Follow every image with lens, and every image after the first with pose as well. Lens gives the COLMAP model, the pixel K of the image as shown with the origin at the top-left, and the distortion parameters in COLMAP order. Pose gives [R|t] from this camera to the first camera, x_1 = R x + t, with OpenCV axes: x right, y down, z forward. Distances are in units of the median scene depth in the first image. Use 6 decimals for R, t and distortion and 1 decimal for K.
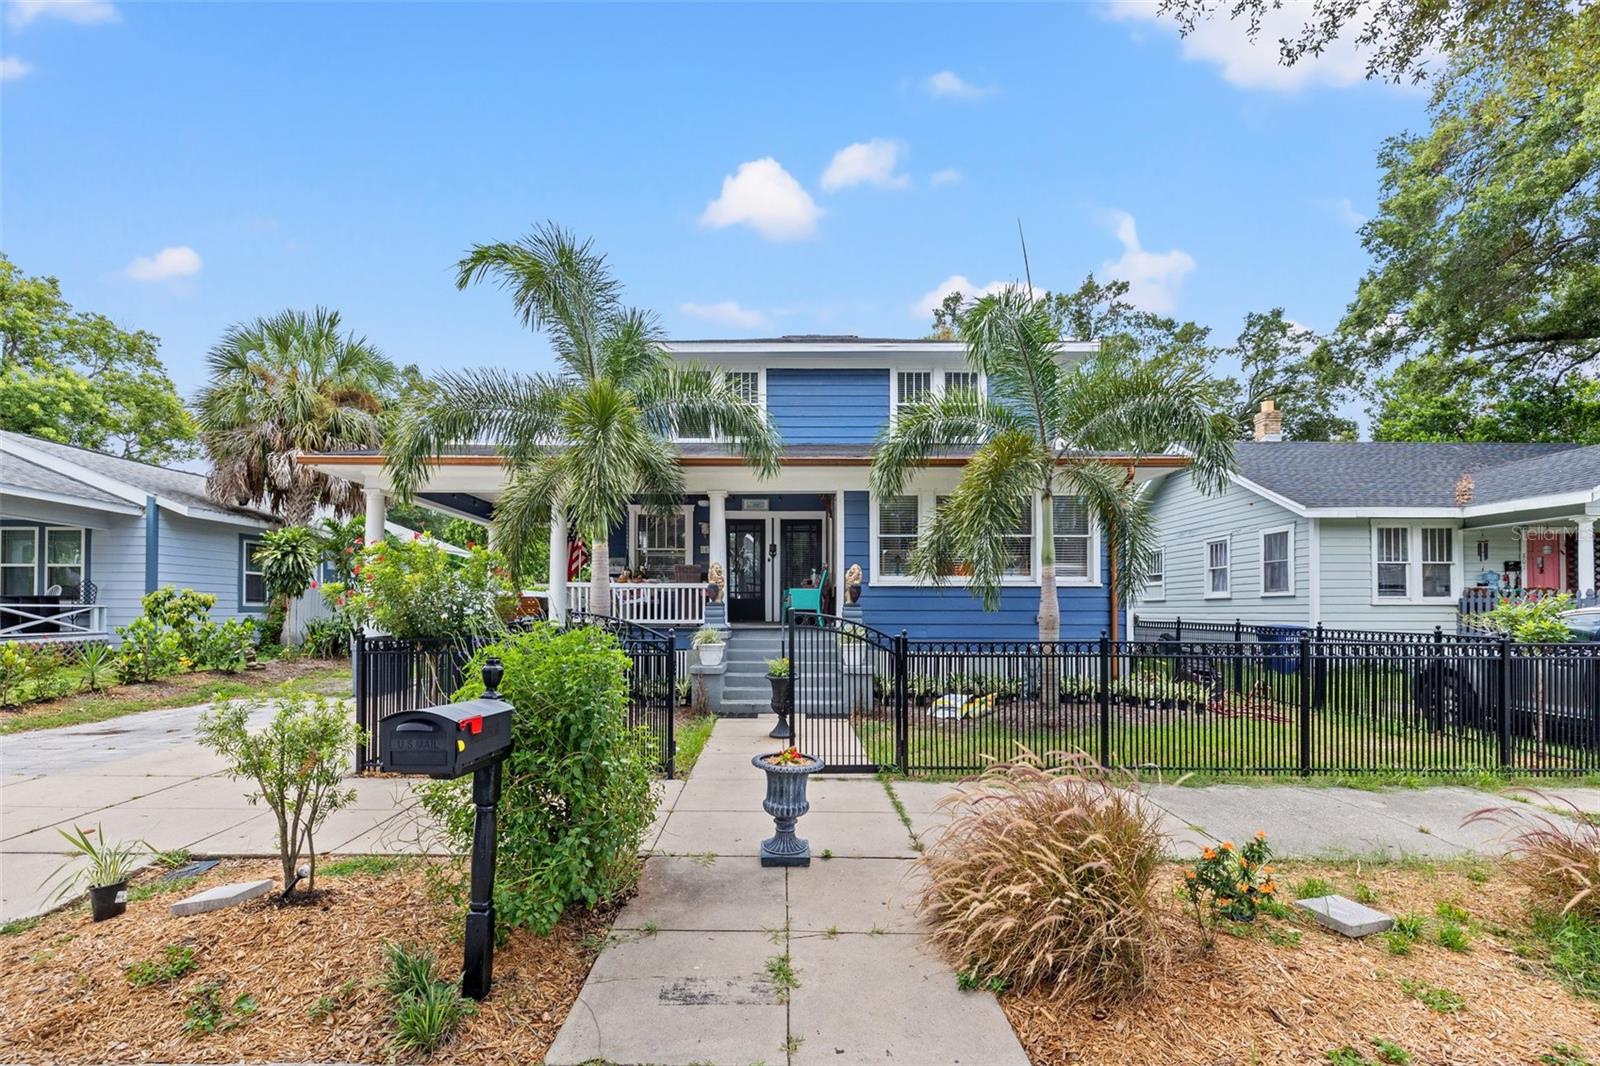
lens RADIAL K [[661.7, 0, 793.2], [0, 661.7, 530.3], [0, 0, 1]] dist [0.000621, -0.000068]
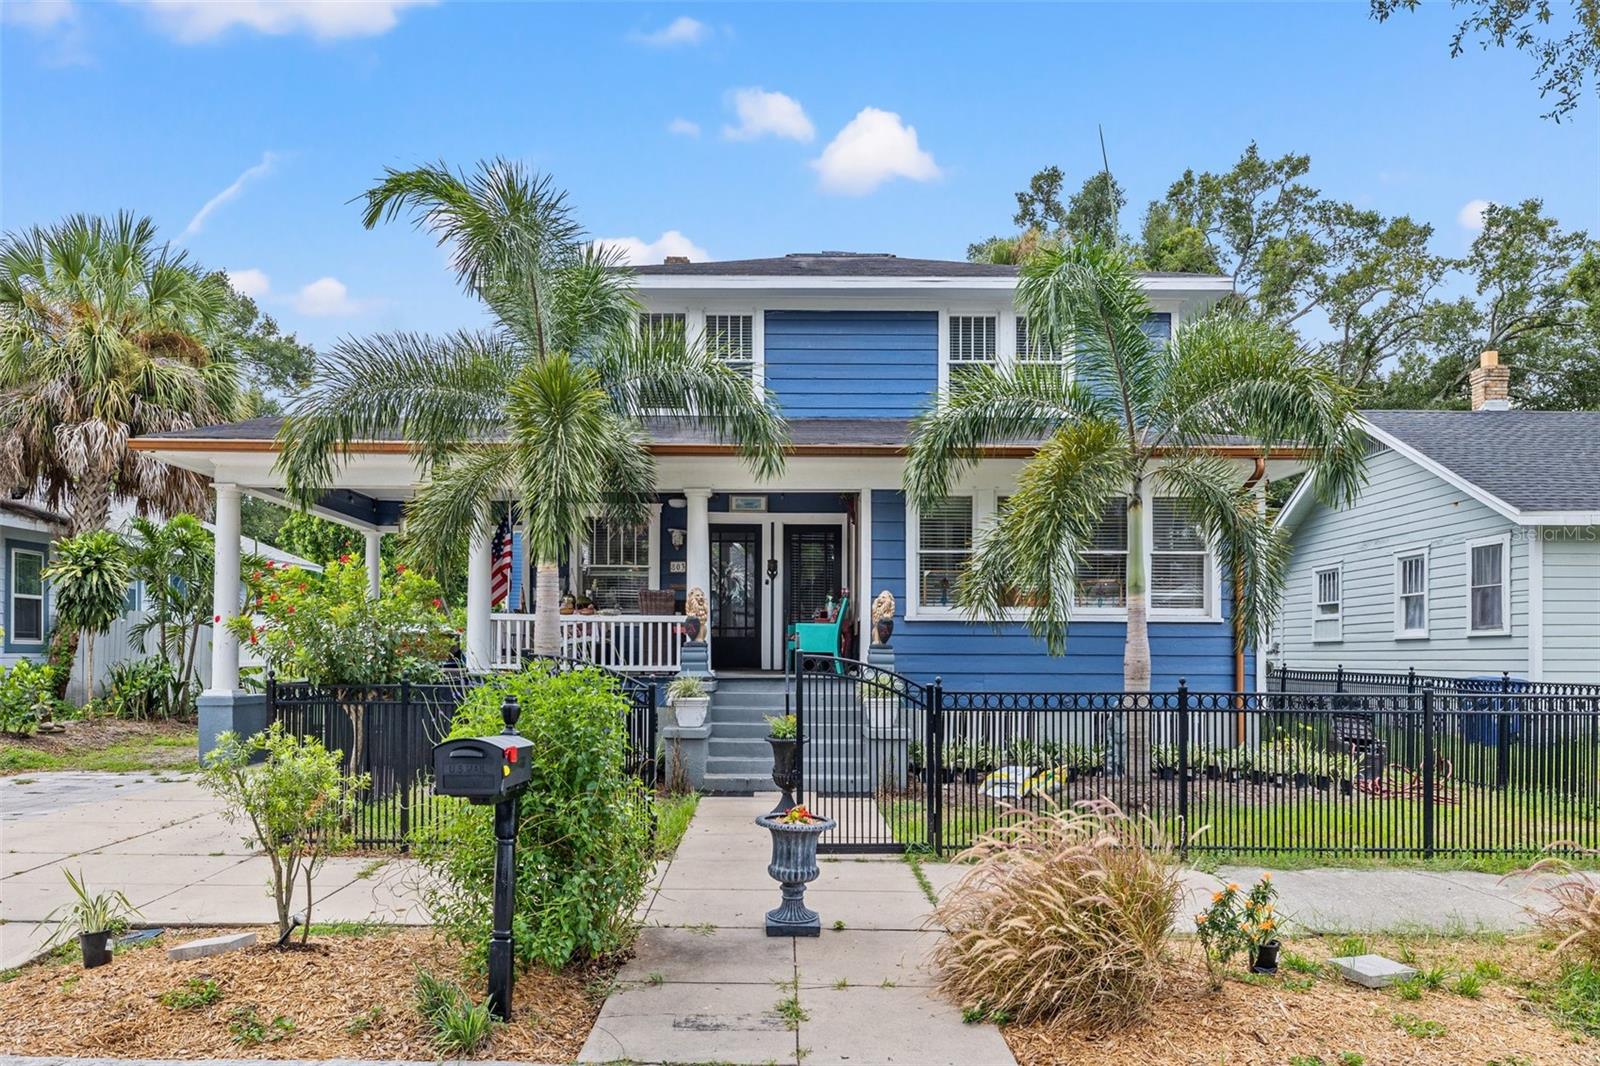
lens RADIAL K [[1060.7, 0, 806.3], [0, 1060.7, 474.3], [0, 0, 1]] dist [-0.007294, 0.001214]
pose [[0.999972, 0.005074, 0.005549, -0.001905], [-0.004798, 0.998805, -0.048633, -0.021140], [-0.005790, 0.048605, 0.998801, -0.191856]]
